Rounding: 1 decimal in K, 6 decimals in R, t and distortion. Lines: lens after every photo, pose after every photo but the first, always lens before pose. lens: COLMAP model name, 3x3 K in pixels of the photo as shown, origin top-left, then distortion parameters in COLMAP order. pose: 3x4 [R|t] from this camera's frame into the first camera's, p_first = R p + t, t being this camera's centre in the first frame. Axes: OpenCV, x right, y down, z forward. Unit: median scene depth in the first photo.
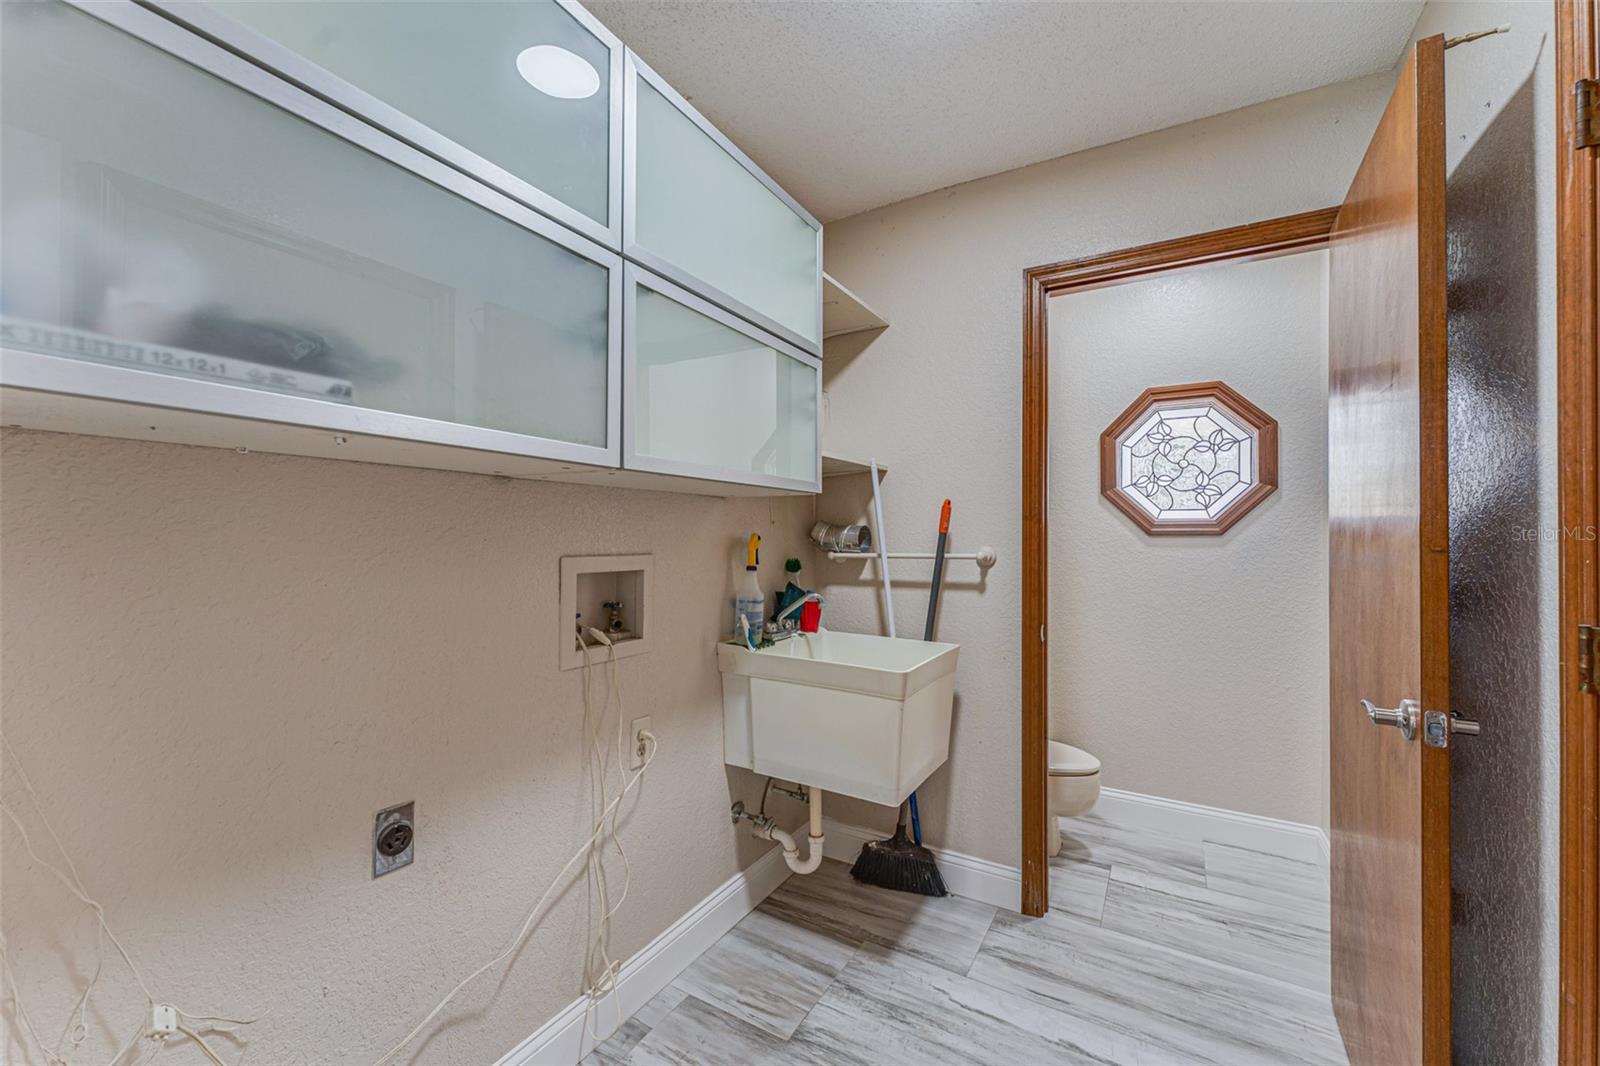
lens RADIAL K [[622.1, 0, 793.8], [0, 622.1, 535.8], [0, 0, 1]] dist [-0.000236, -0.000040]
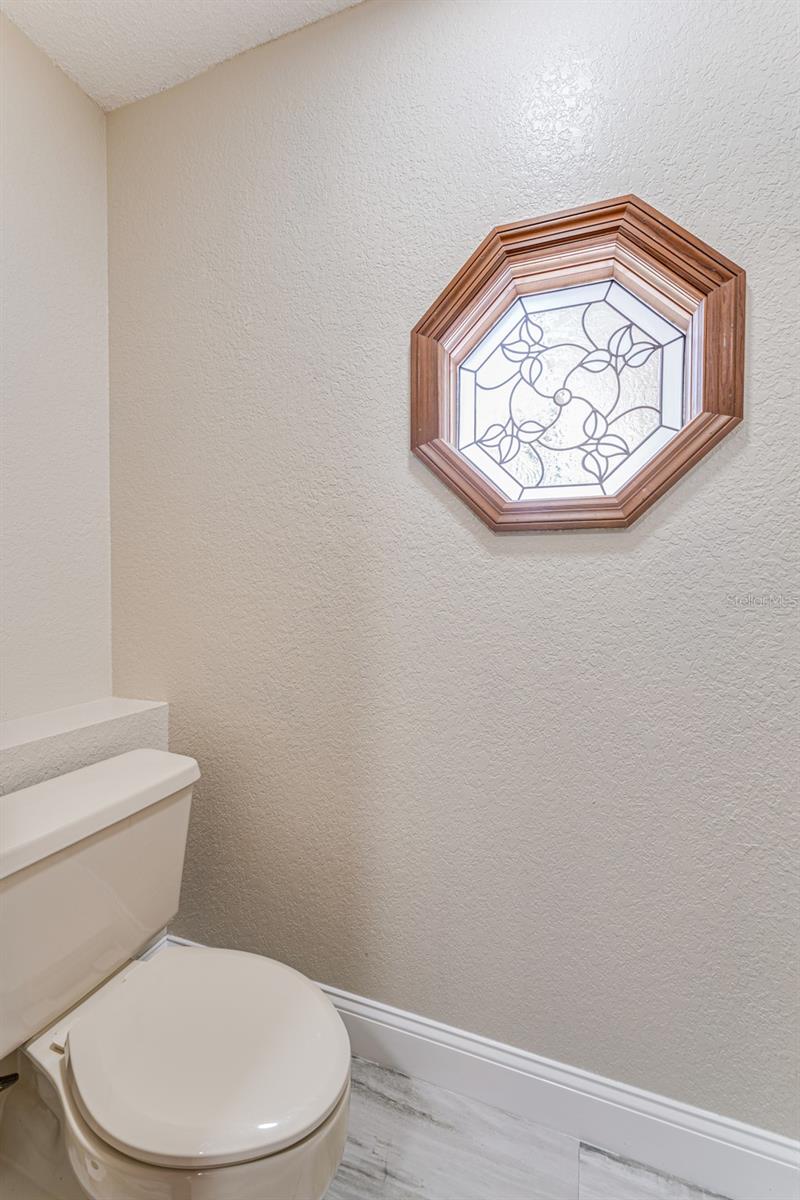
lens RADIAL K [[466.6, 0, 405.0], [0, 466.6, 598.8], [0, 0, 1]] dist [-0.000236, -0.000040]
pose [[0.983909, 0.000735, 0.178669, 0.433433], [-0.006557, 0.999467, 0.031994, 0.041850], [-0.178550, -0.032651, 0.983389, 0.643723]]
